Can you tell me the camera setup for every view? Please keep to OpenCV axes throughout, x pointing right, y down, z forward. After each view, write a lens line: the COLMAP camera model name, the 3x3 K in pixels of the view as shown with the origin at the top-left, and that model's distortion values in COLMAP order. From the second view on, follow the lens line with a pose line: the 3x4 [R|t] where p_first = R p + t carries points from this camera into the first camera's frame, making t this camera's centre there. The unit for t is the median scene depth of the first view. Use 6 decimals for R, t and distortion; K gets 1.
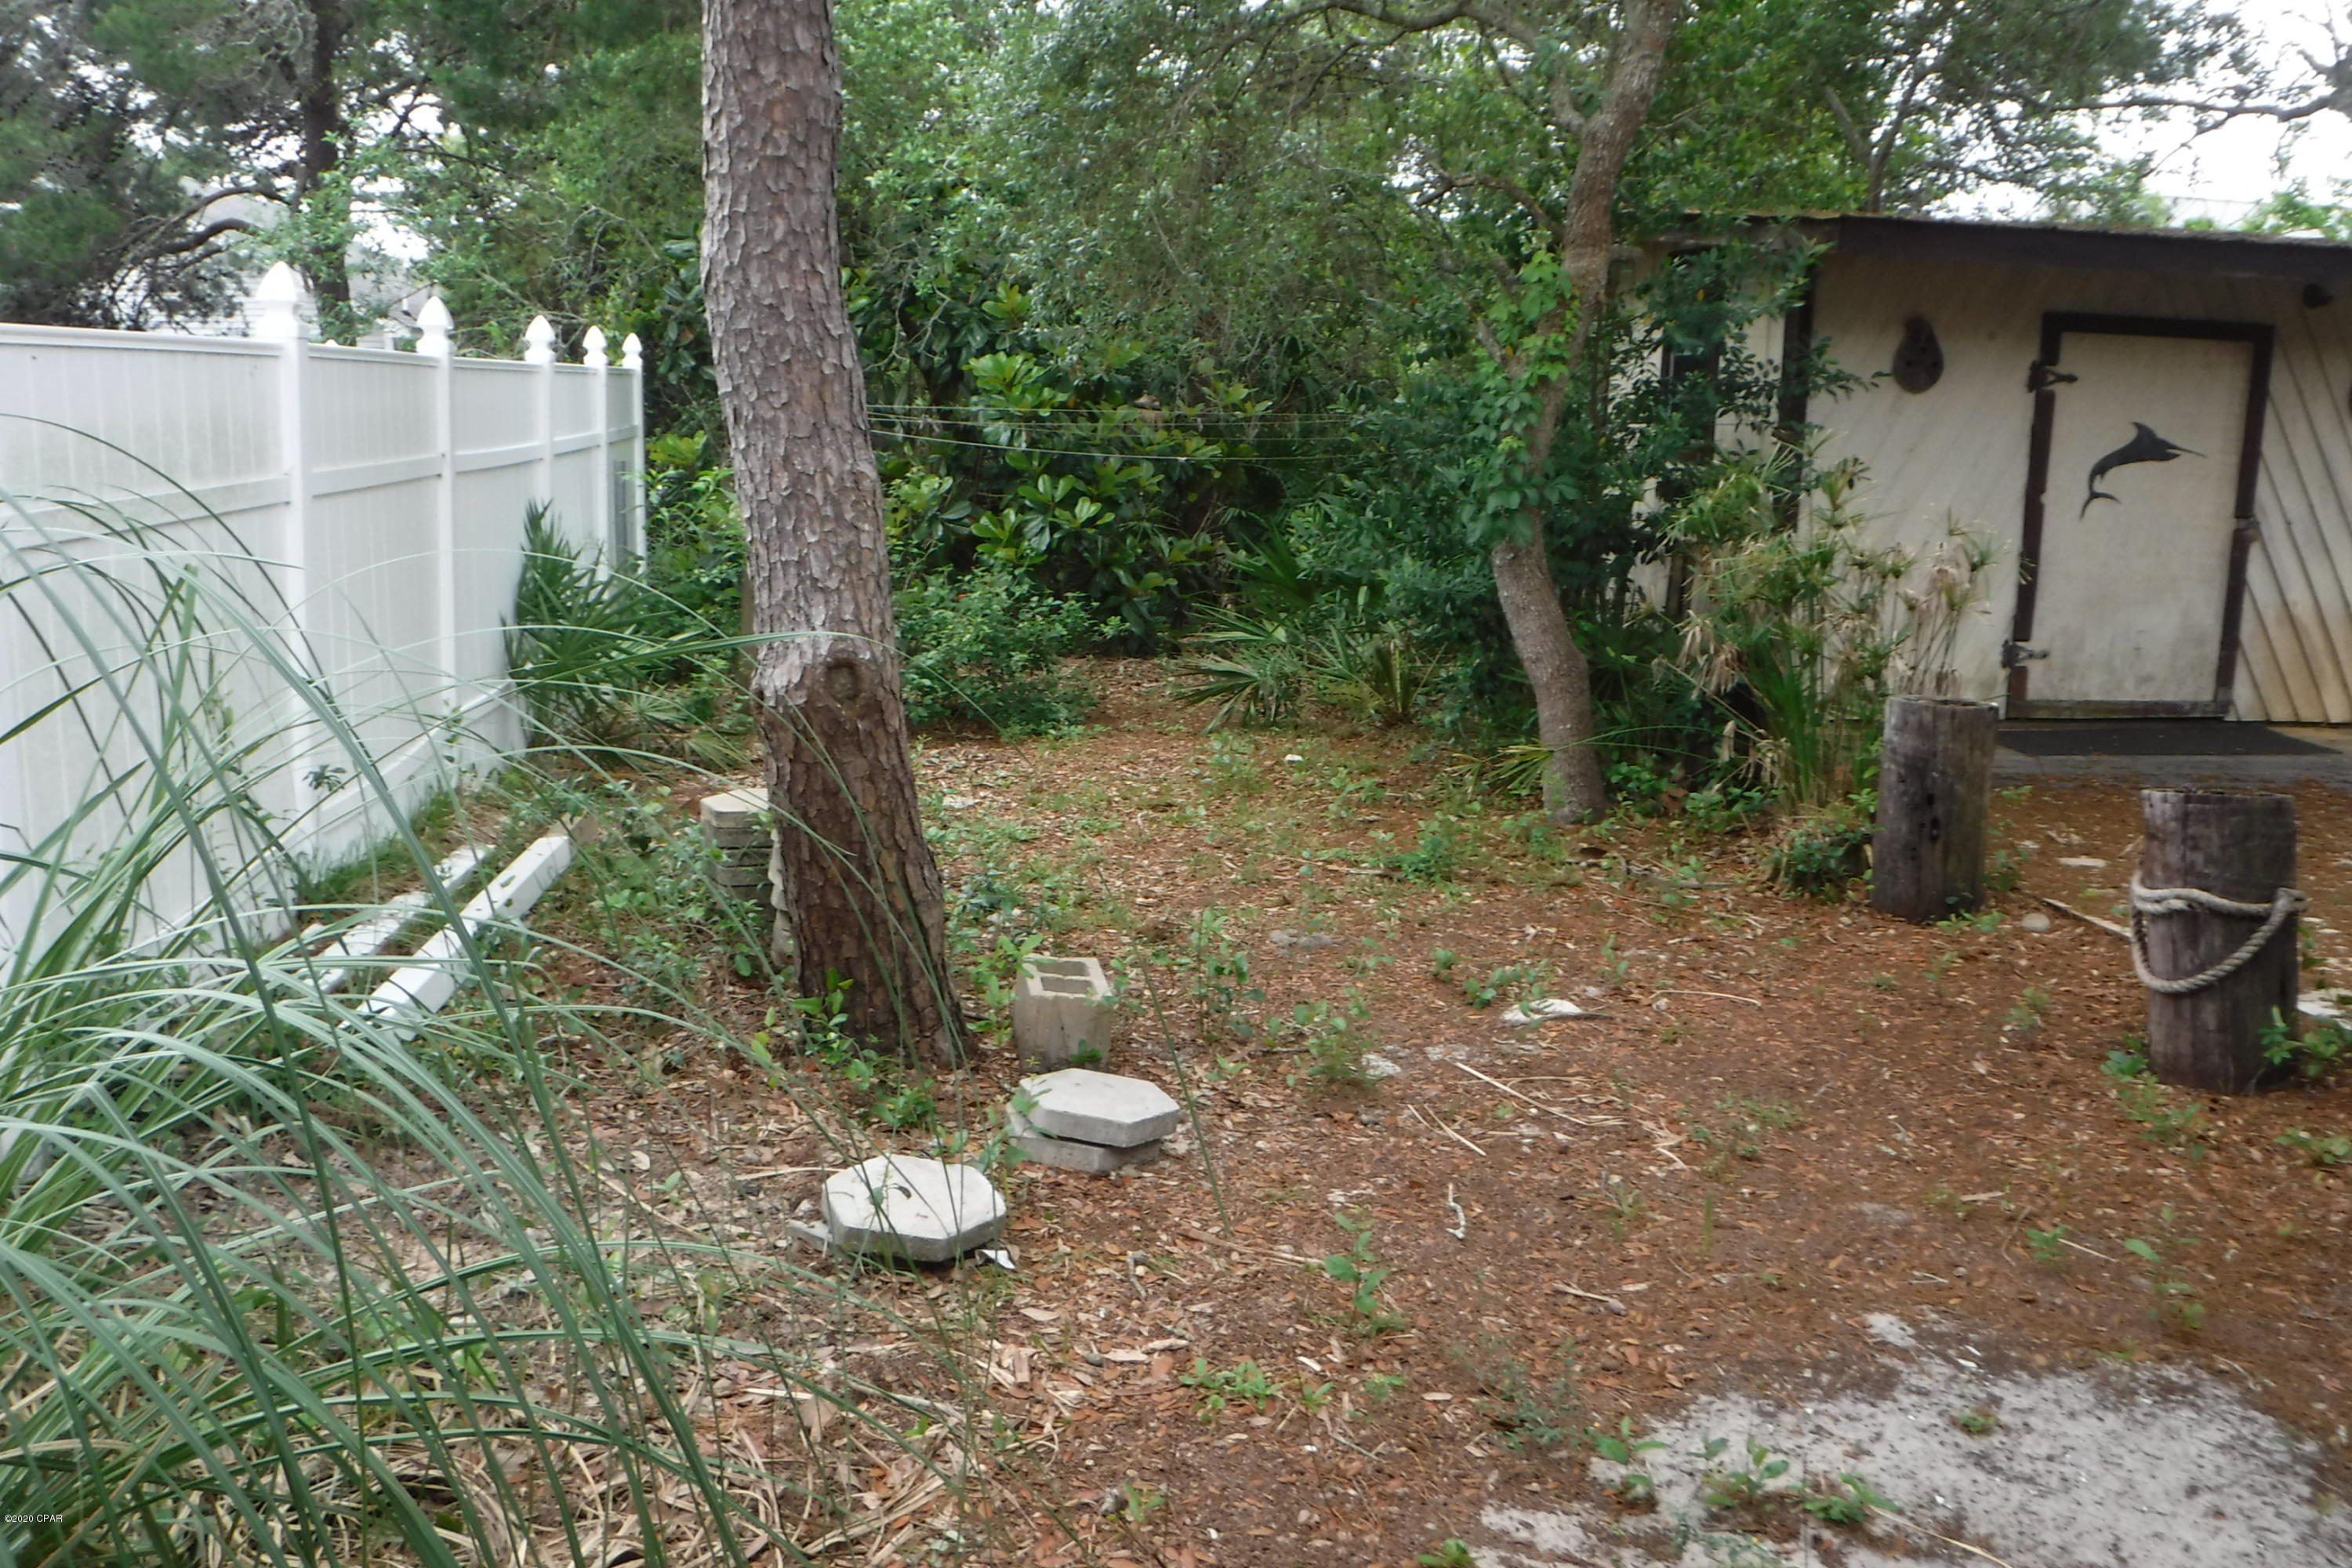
lens RADIAL K [[2000.7, 0, 1196.3], [0, 2000.7, 773.6], [0, 0, 1]] dist [-0.100434, 0.061198]
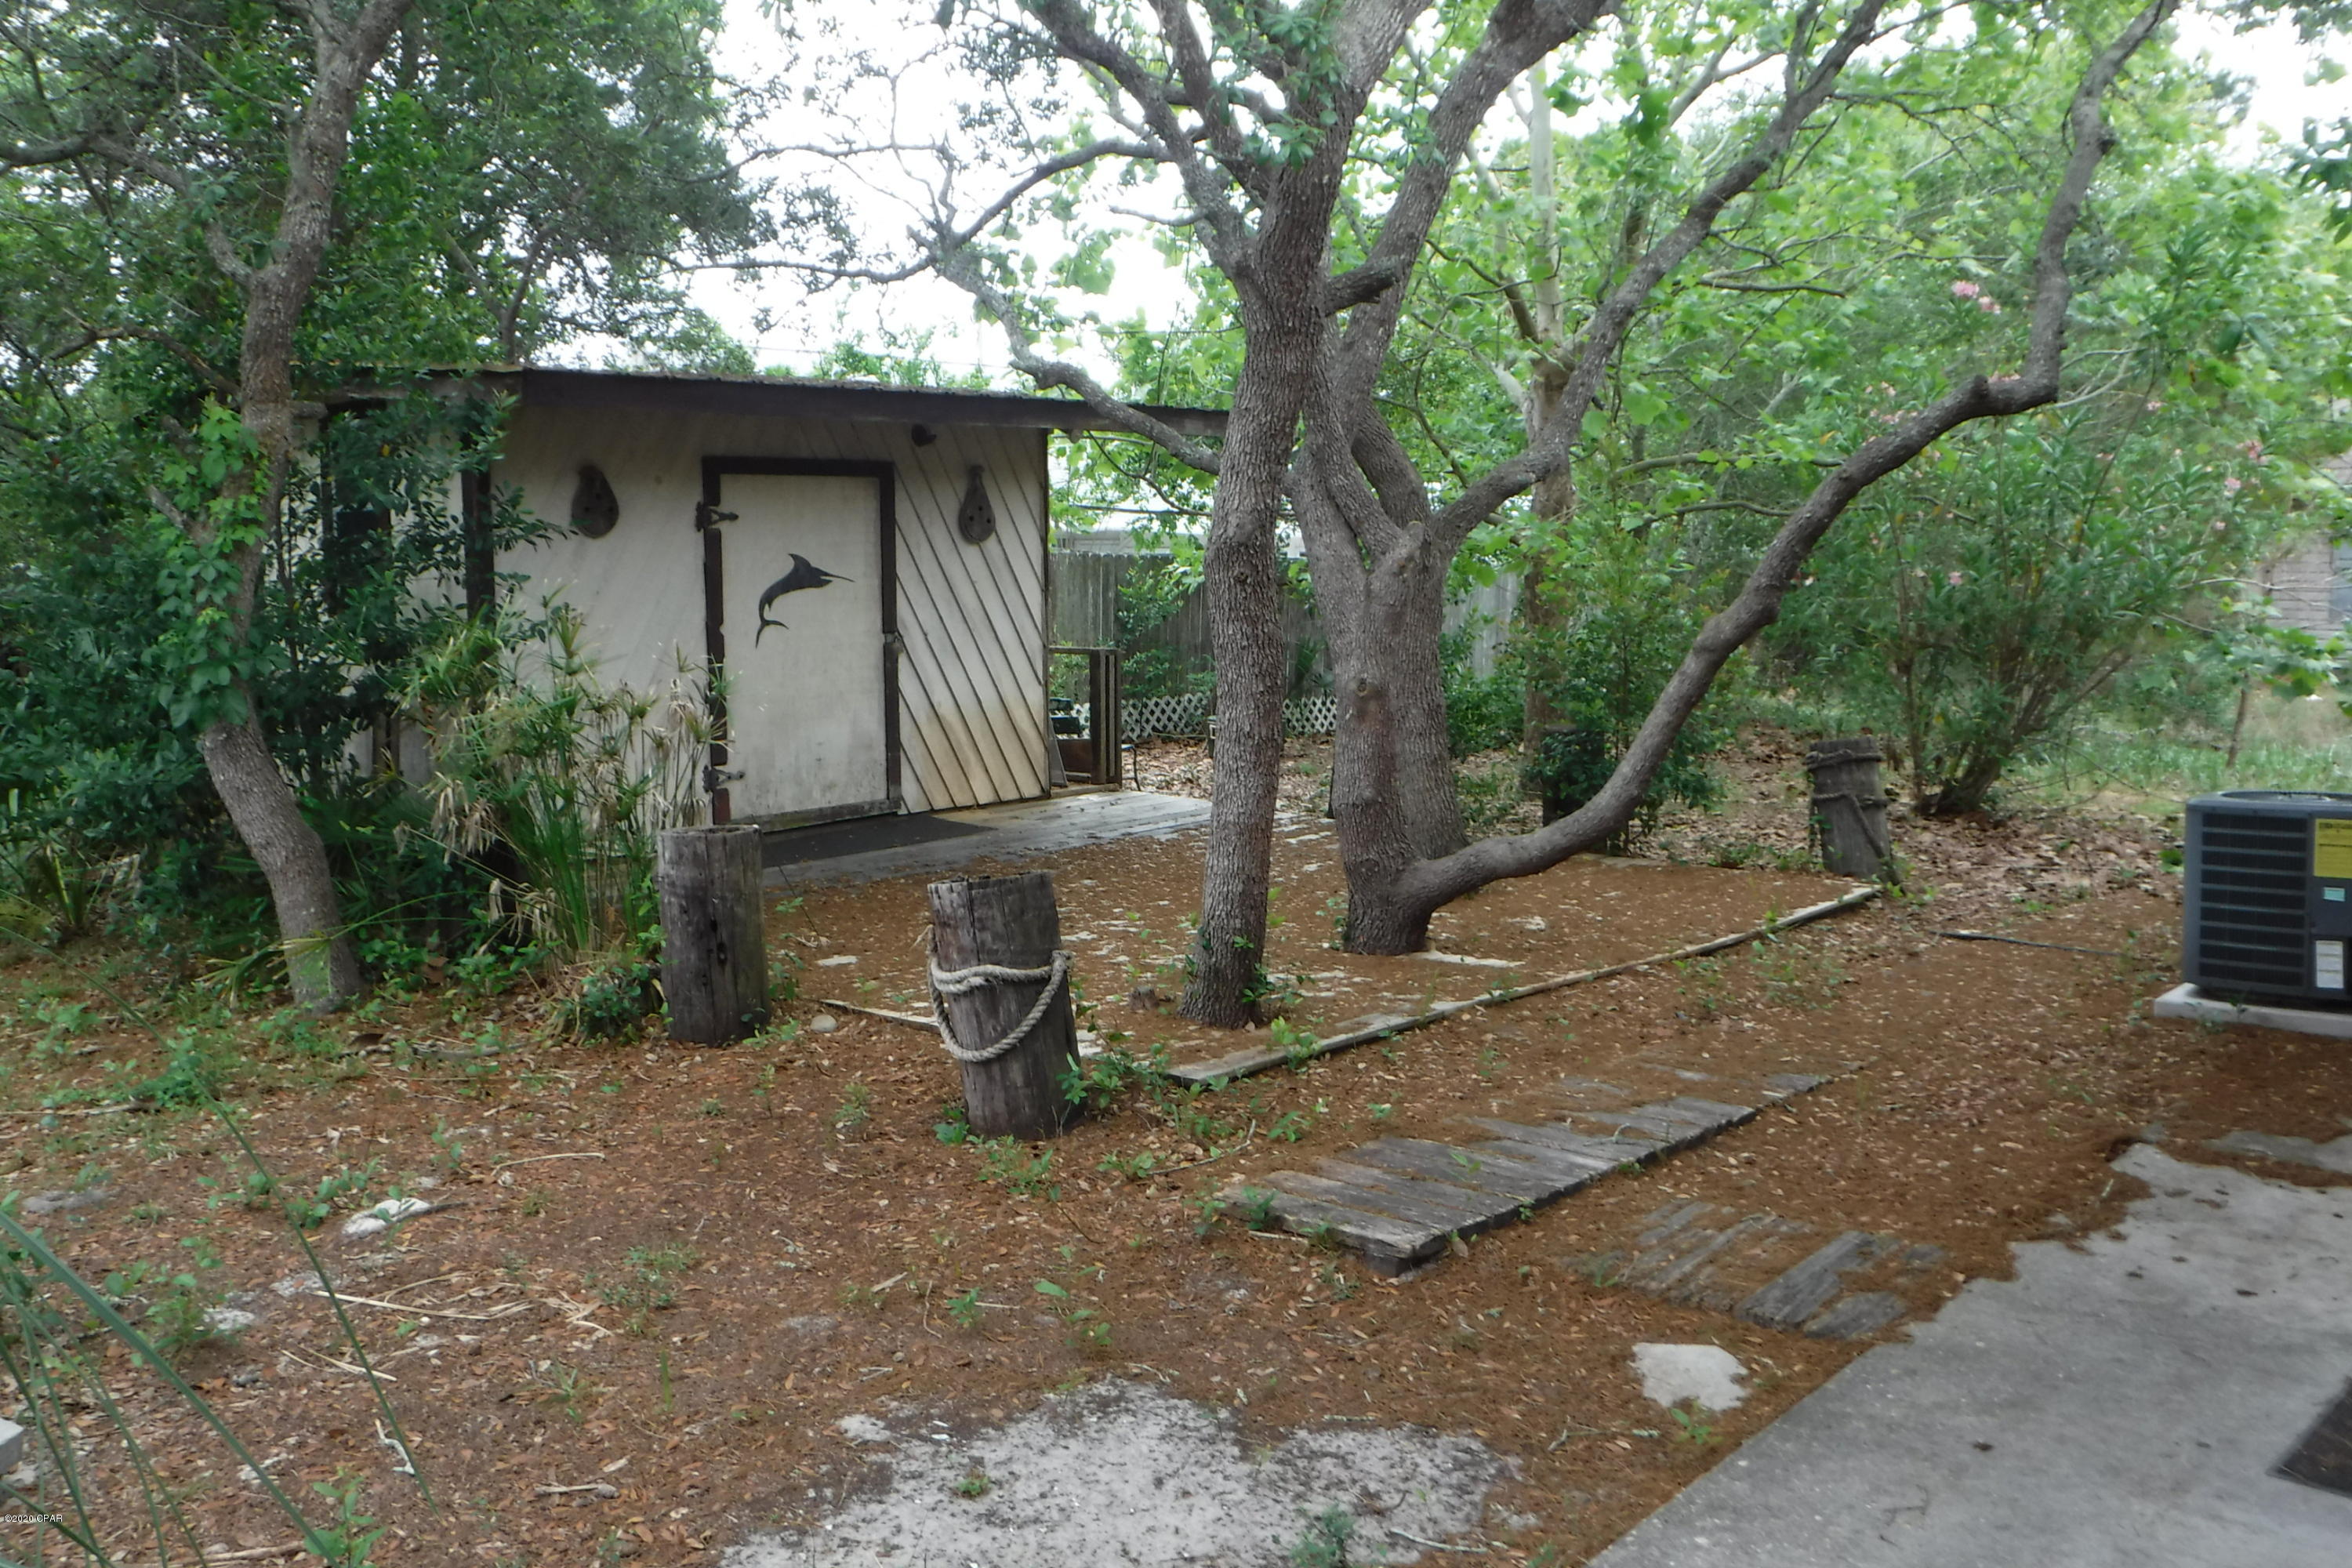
lens RADIAL K [[2000.7, 0, 1196.3], [0, 2000.7, 773.6], [0, 0, 1]] dist [-0.100434, 0.061198]
pose [[0.757497, -0.111089, 0.643317, -0.090064], [0.155583, 0.987742, -0.012632, -0.011871], [-0.634028, 0.109658, 0.765495, 0.028636]]
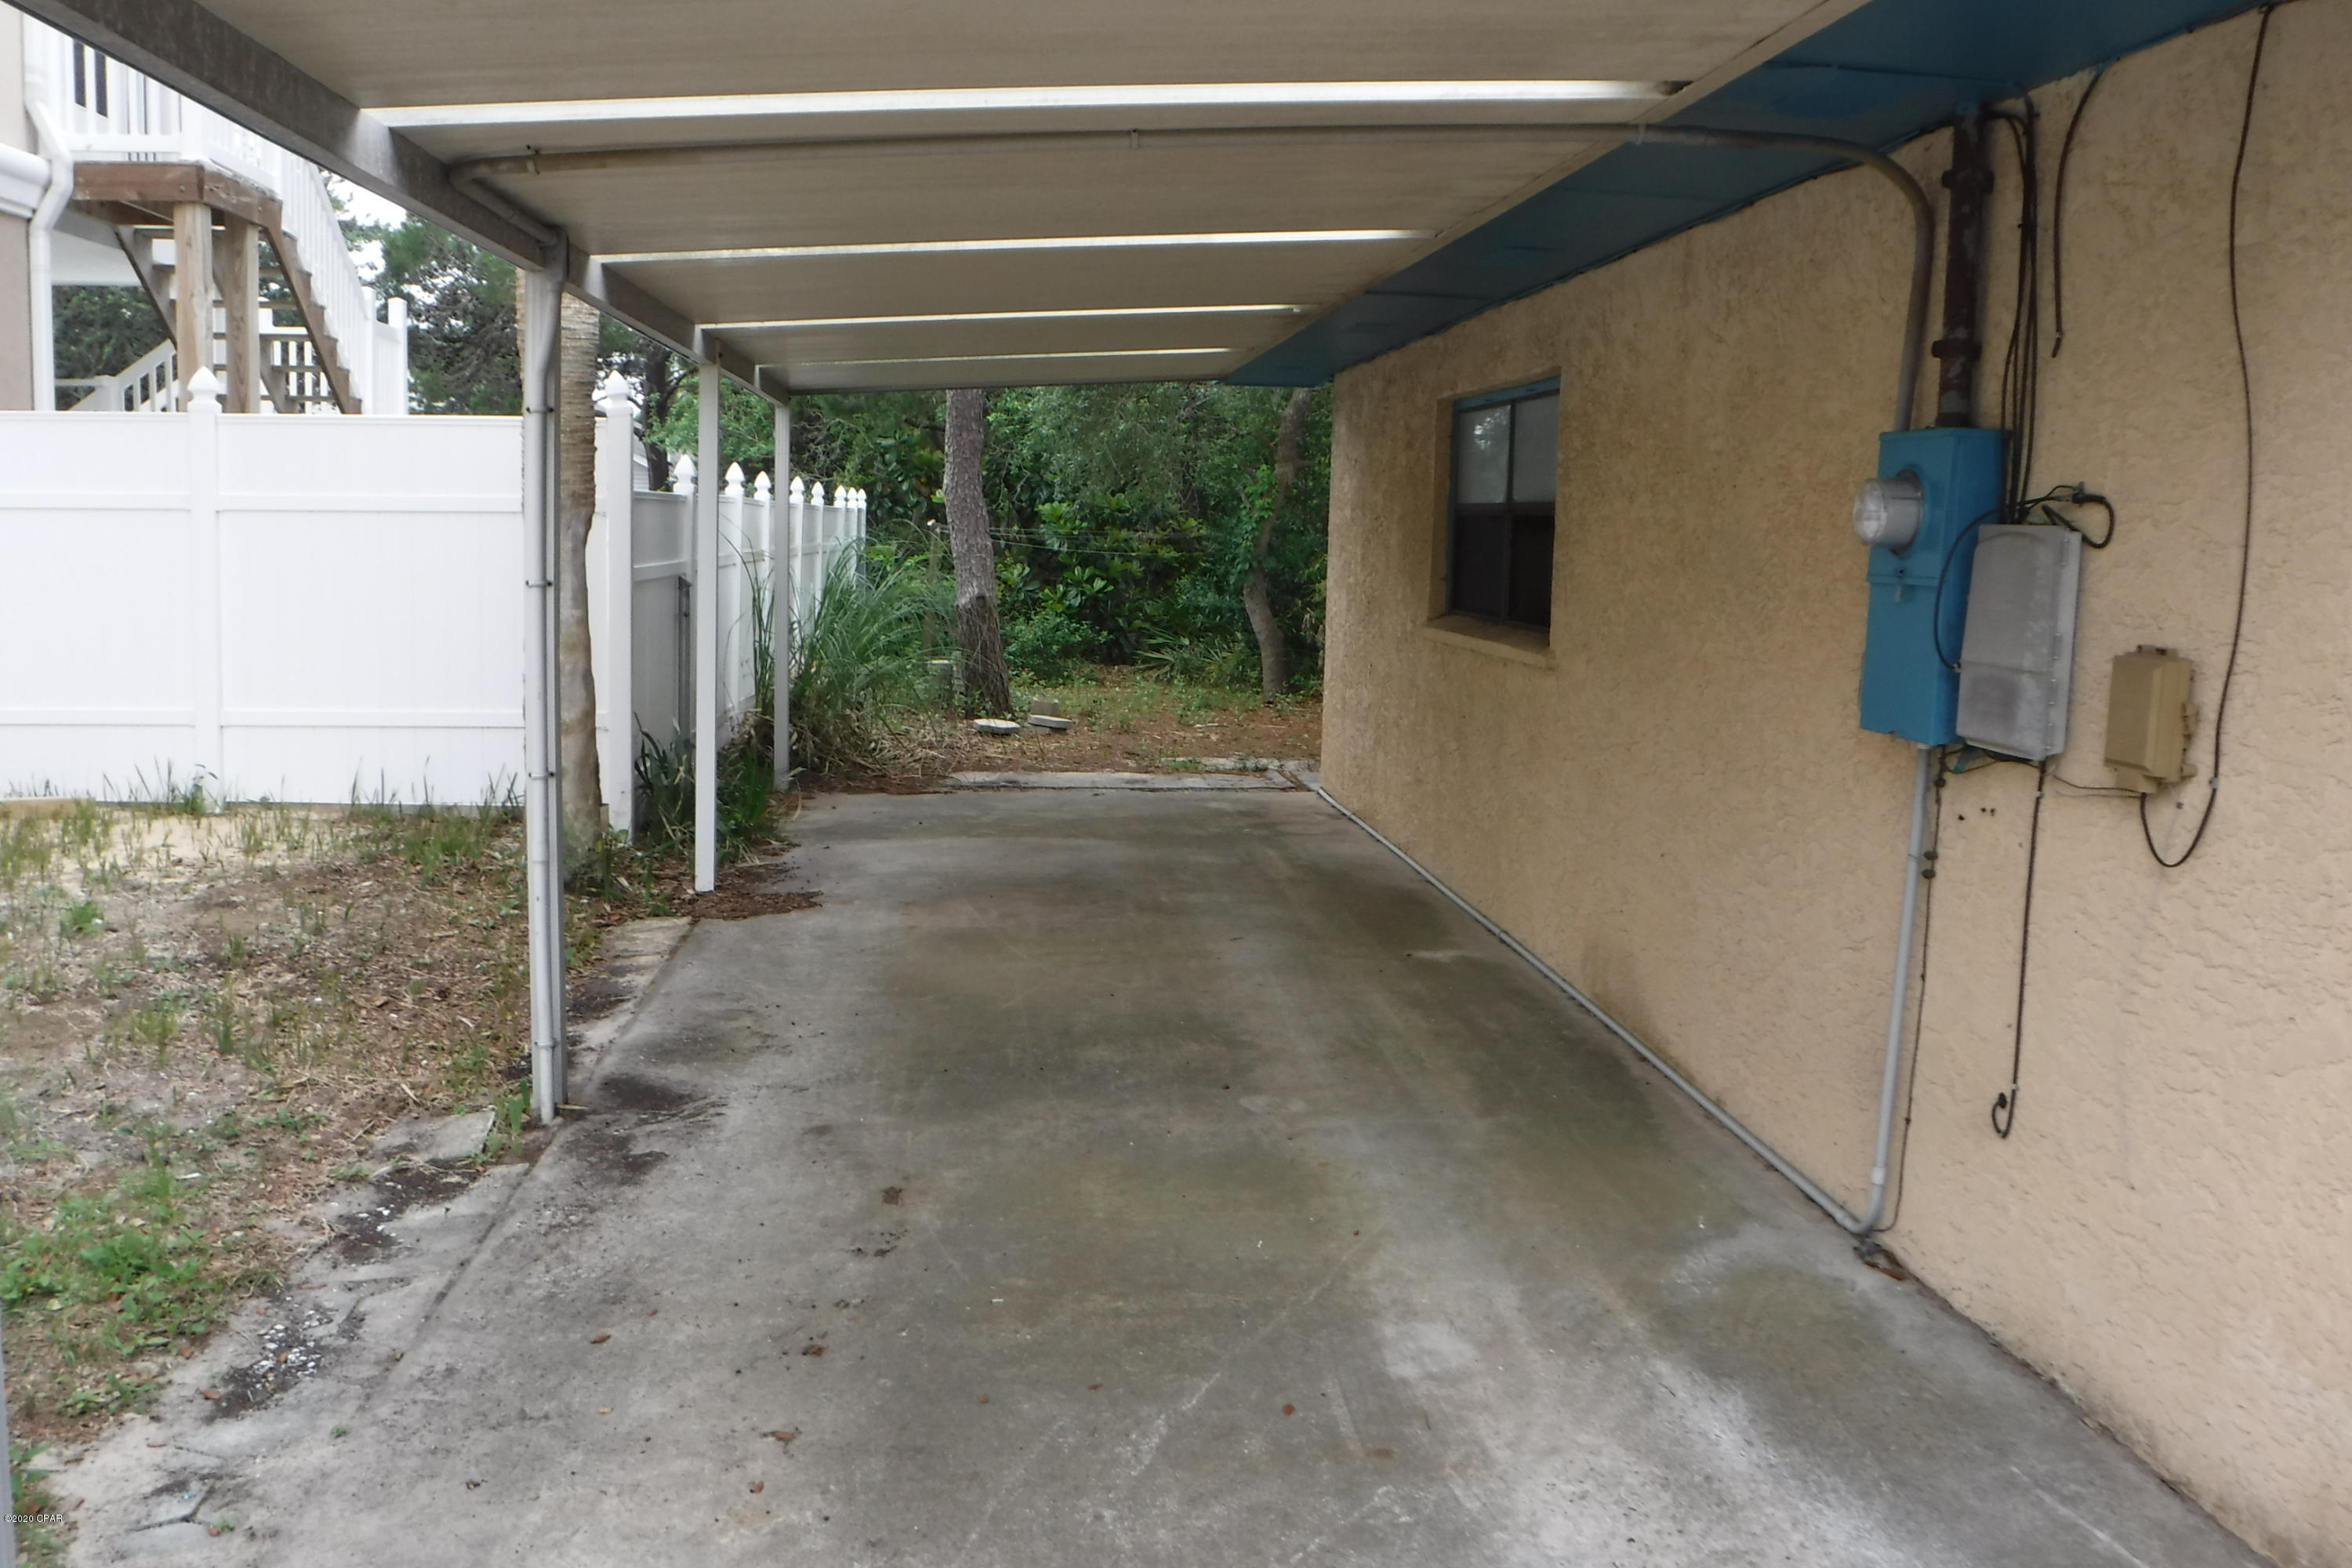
lens RADIAL K [[2000.7, 0, 1196.3], [0, 2000.7, 773.6], [0, 0, 1]] dist [-0.100434, 0.061198]
pose [[0.998576, 0.012947, -0.051749, 0.235939], [-0.016285, 0.997778, -0.064603, 0.289161], [0.050797, 0.065354, 0.996568, -1.502550]]
